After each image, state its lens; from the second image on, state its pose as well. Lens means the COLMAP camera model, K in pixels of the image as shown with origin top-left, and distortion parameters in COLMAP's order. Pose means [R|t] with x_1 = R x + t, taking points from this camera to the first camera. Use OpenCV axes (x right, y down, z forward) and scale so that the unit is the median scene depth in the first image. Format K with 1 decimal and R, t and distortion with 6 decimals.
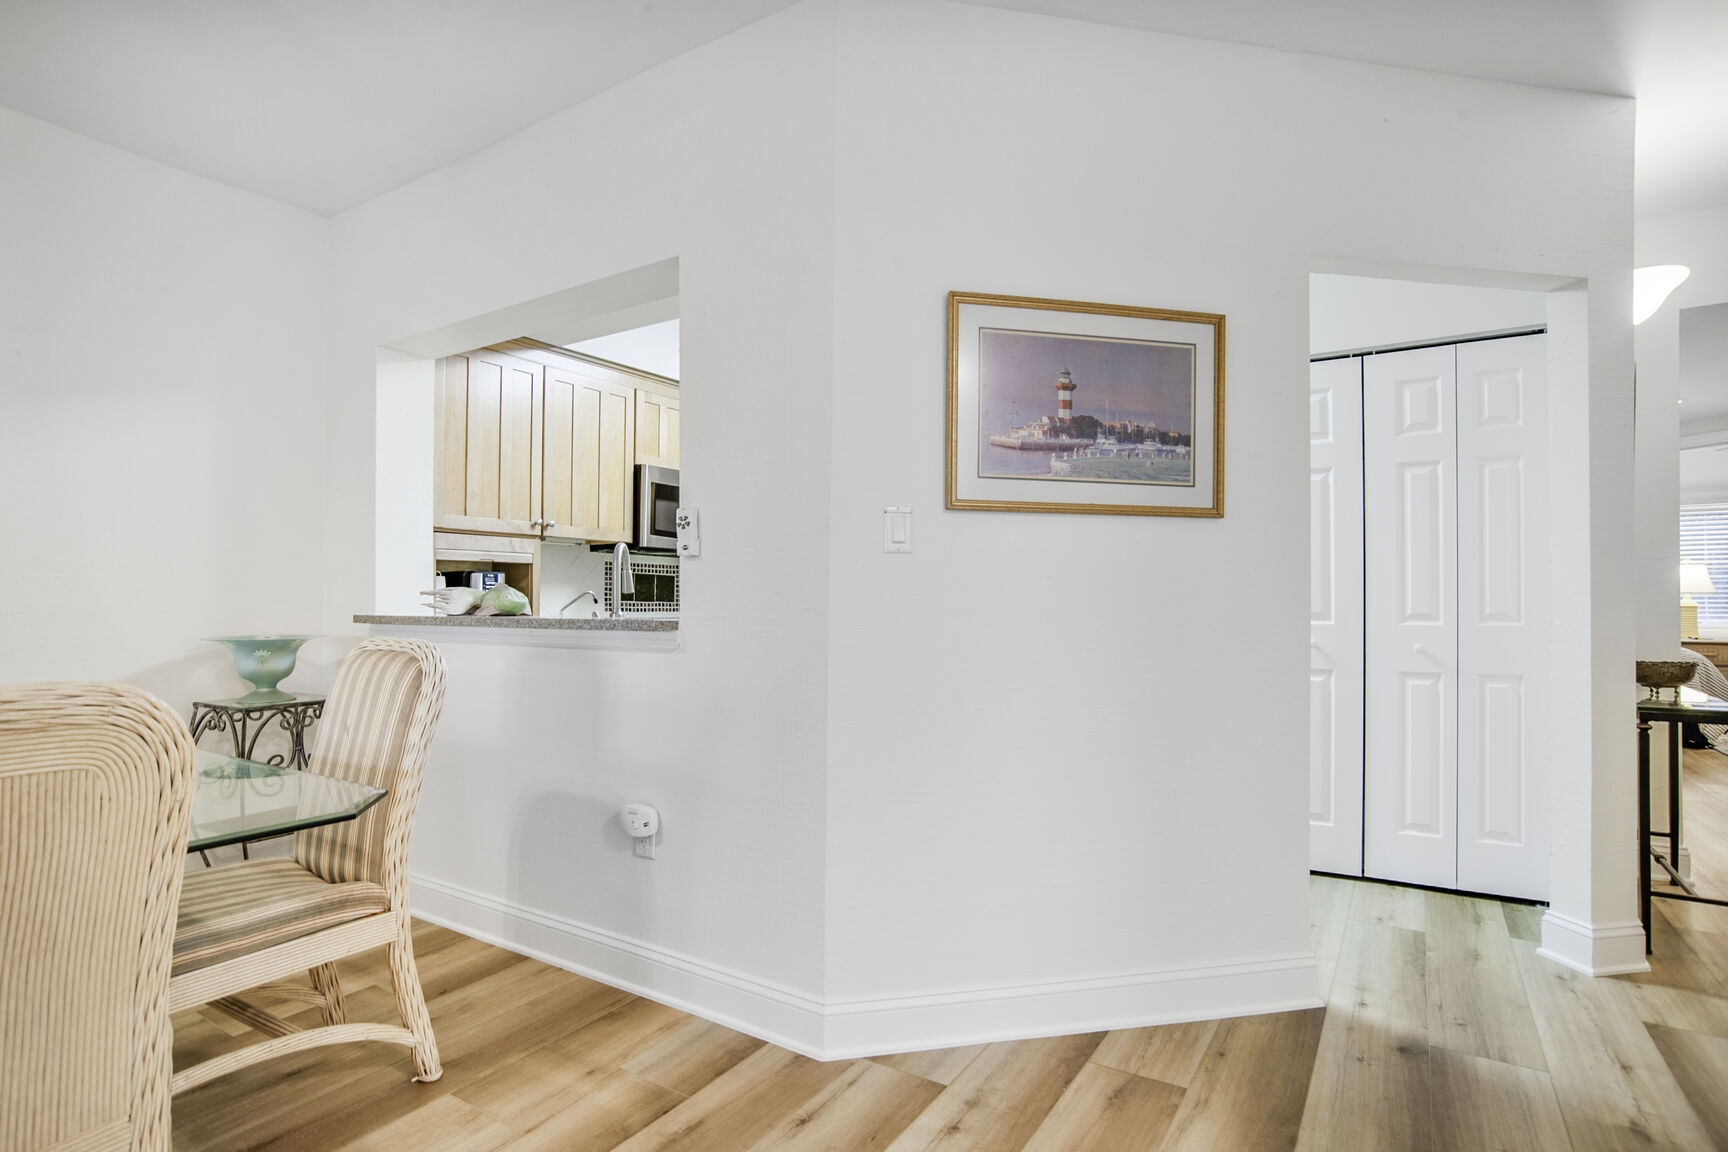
lens RADIAL K [[889.6, 0, 864.0], [0, 889.6, 597.8], [0, 0, 1]] dist [-0.082927, 0.050654]
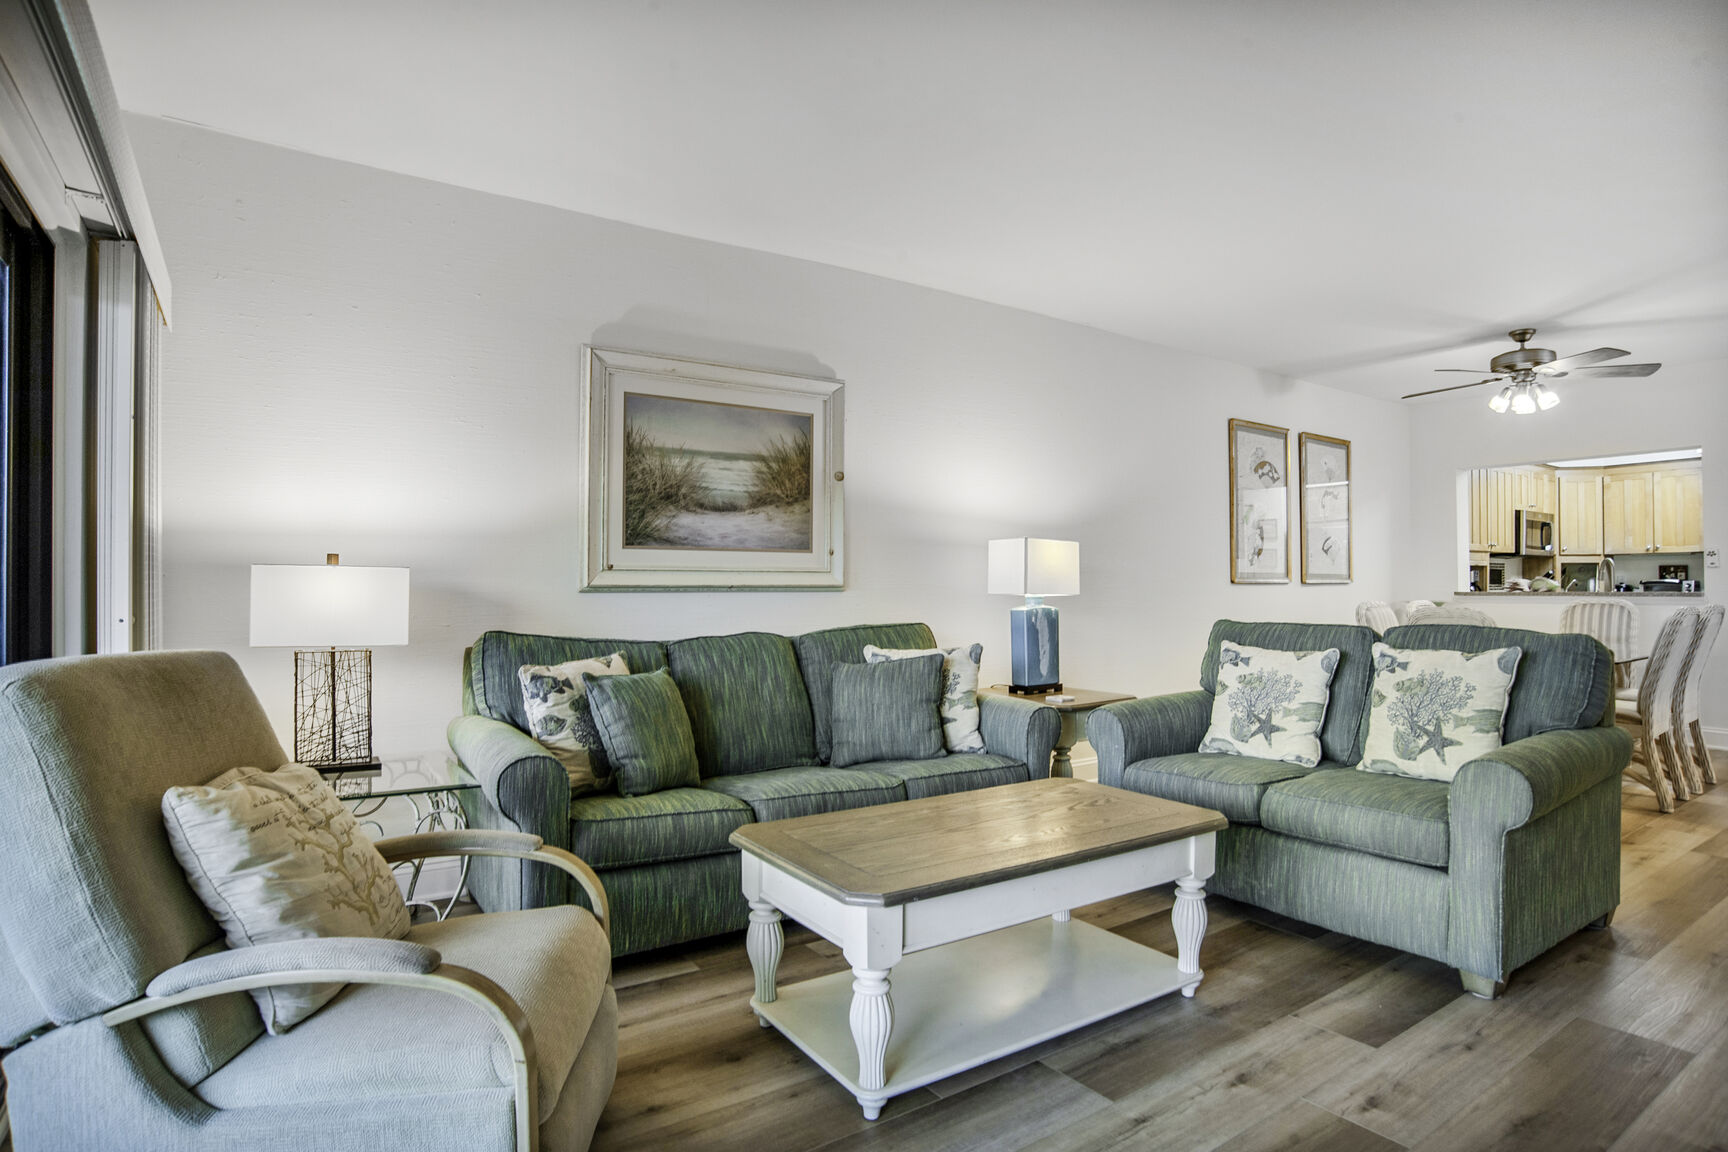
lens RADIAL K [[912.4, 0, 853.6], [0, 912.4, 584.5], [0, 0, 1]] dist [-0.090918, 0.036850]
pose [[0.917544, -0.006706, -0.397577, -1.530235], [0.009222, 0.999948, 0.004415, -0.032473], [0.397527, -0.007717, 0.917558, -2.330703]]
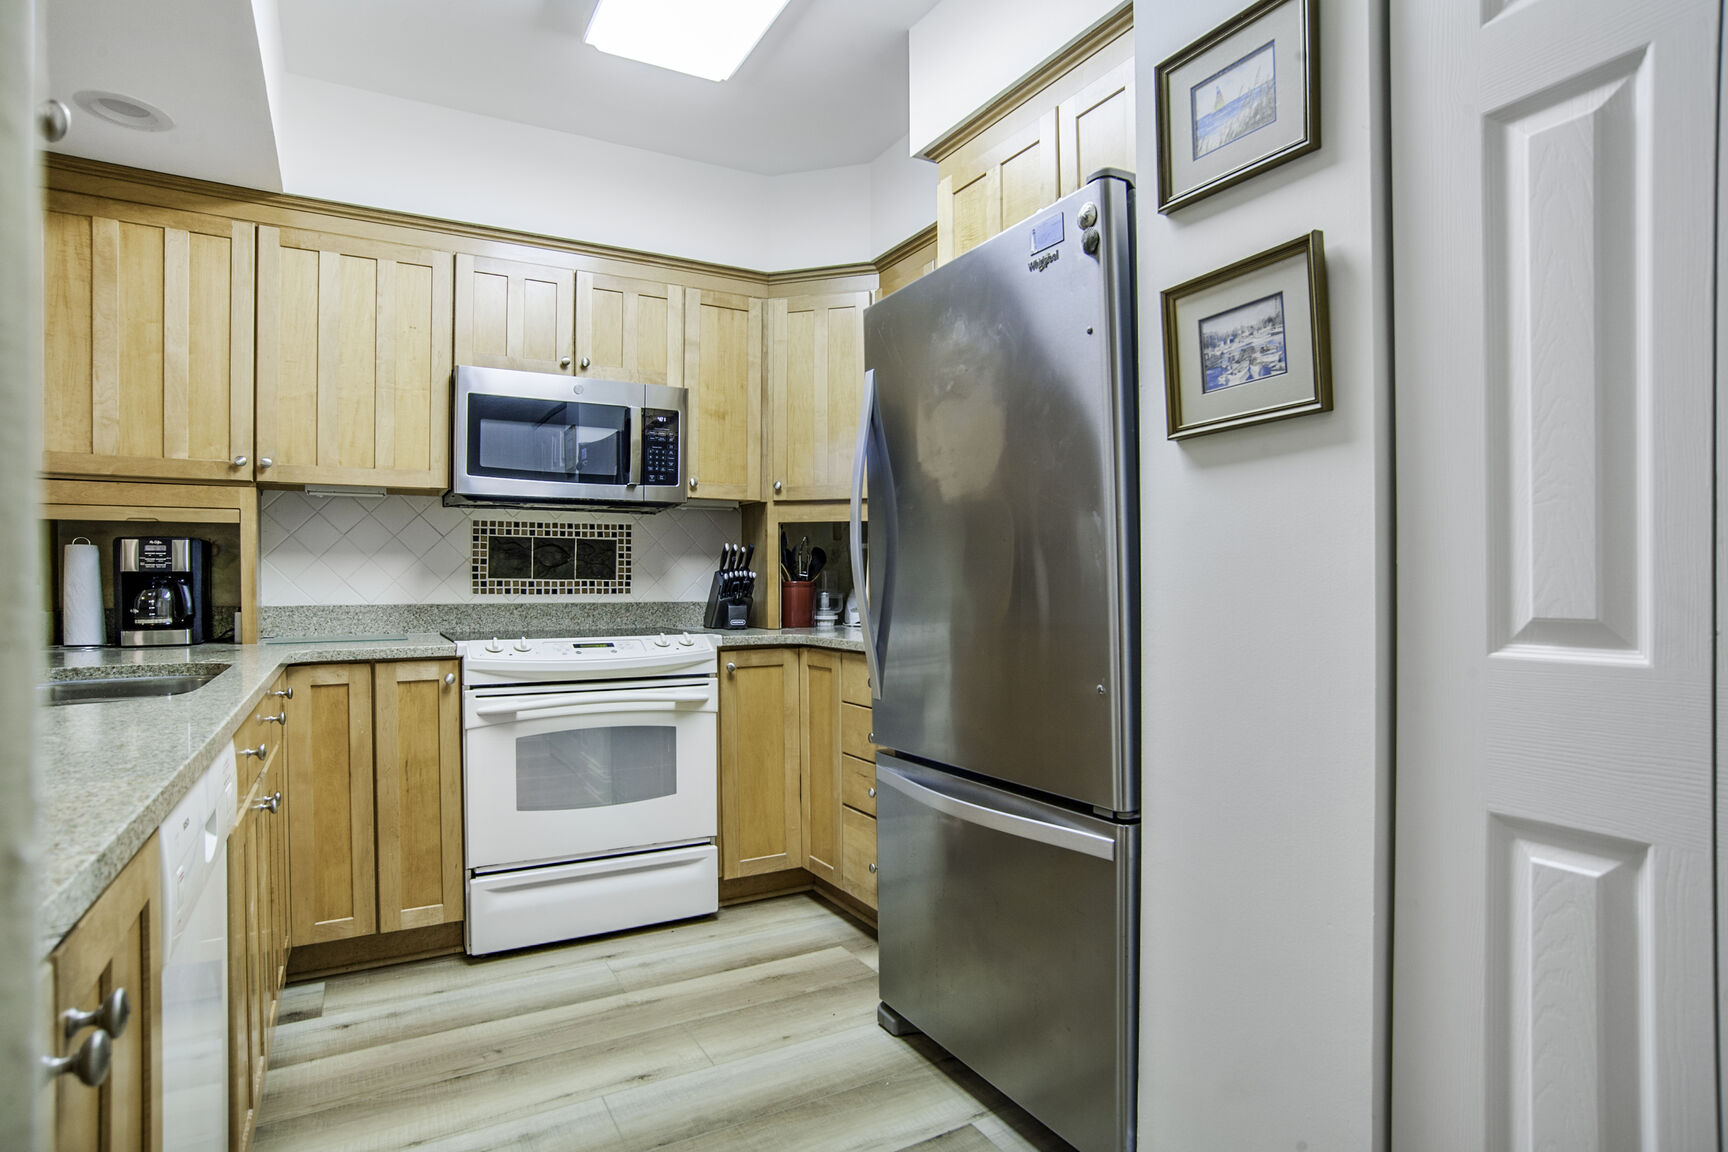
lens RADIAL K [[904.0, 0, 862.7], [0, 904.0, 581.2], [0, 0, 1]] dist [-0.088114, 0.050790]
pose [[0.884834, -0.001238, -0.465906, 0.605458], [0.006481, 0.999932, 0.009651, 0.002598], [0.465862, -0.011559, 0.884782, 1.074965]]
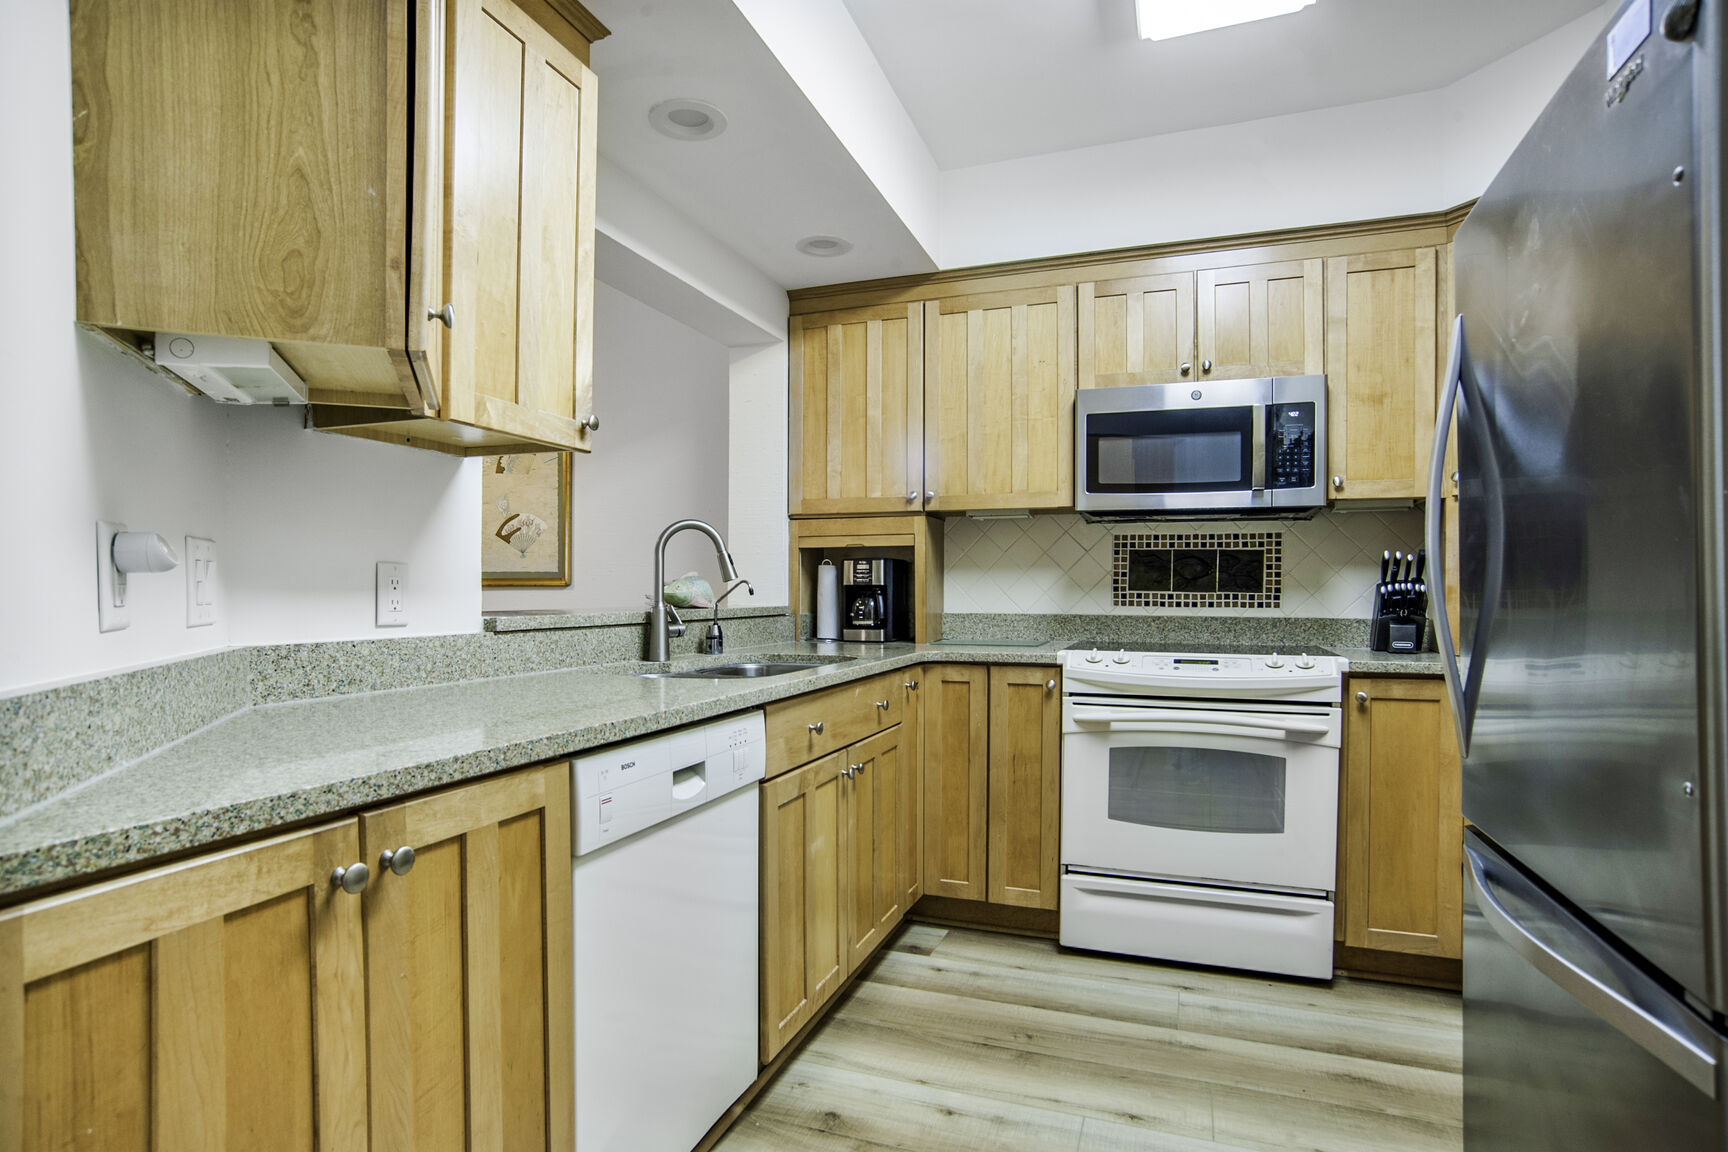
lens RADIAL K [[889.1, 0, 855.8], [0, 889.1, 603.2], [0, 0, 1]] dist [-0.085587, 0.050595]
pose [[0.204594, 0.015095, -0.978731, 0.740988], [0.006638, 0.999837, 0.016809, 0.000881], [0.978825, -0.009936, 0.204460, 1.319906]]
